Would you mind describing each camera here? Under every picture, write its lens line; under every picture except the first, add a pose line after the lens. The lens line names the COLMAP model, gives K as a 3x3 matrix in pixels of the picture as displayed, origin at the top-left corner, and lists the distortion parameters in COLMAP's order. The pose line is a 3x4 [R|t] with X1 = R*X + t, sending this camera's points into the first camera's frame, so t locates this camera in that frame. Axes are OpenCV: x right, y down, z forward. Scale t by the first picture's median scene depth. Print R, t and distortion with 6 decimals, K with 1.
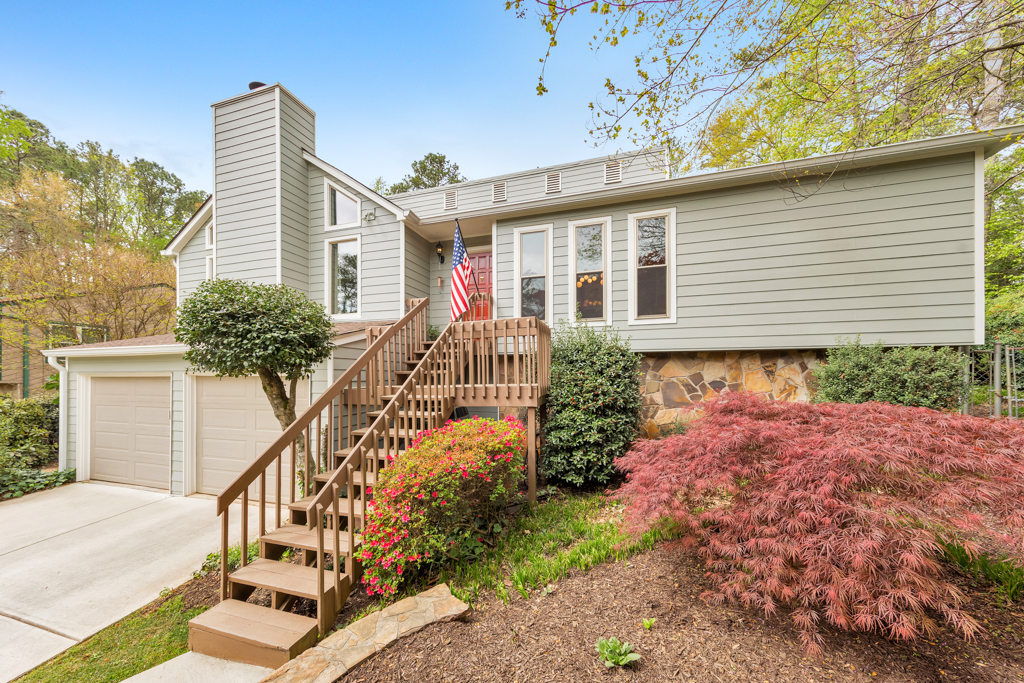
lens RADIAL K [[335.6, 0, 516.4], [0, 335.6, 317.3], [0, 0, 1]] dist [0.009517, -0.000020]
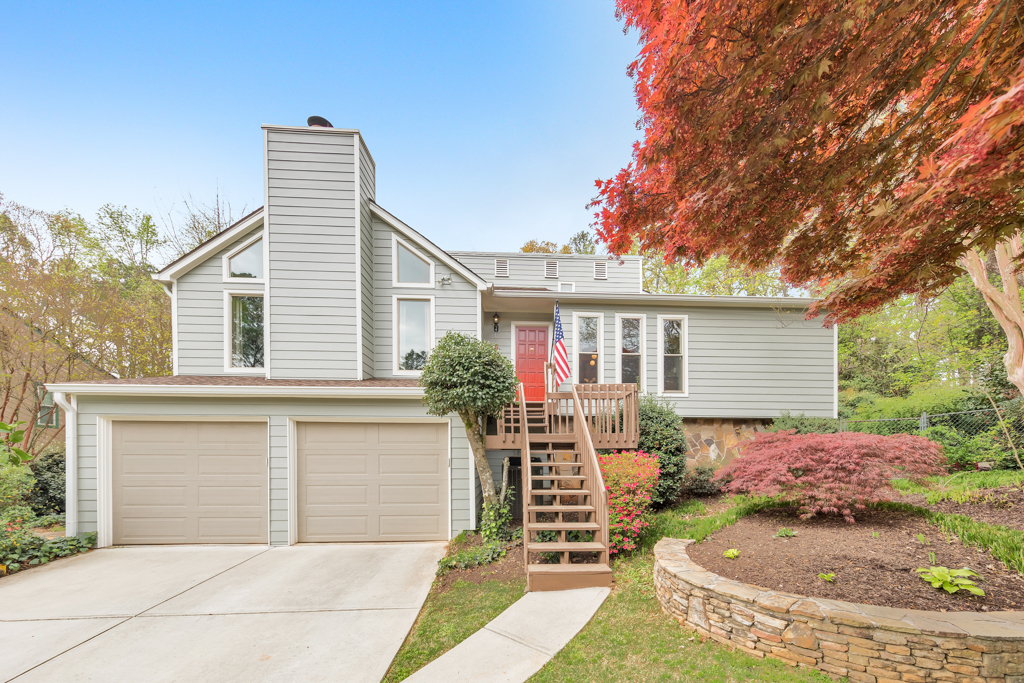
lens RADIAL K [[383.7, 0, 512.3], [0, 383.7, 386.1], [0, 0, 1]] dist [0.008867, -0.000116]
pose [[0.932109, 0.071474, 0.355055, -0.738247], [-0.059718, 0.997246, -0.043974, 0.081657], [-0.357220, 0.019785, 0.933811, -0.222265]]
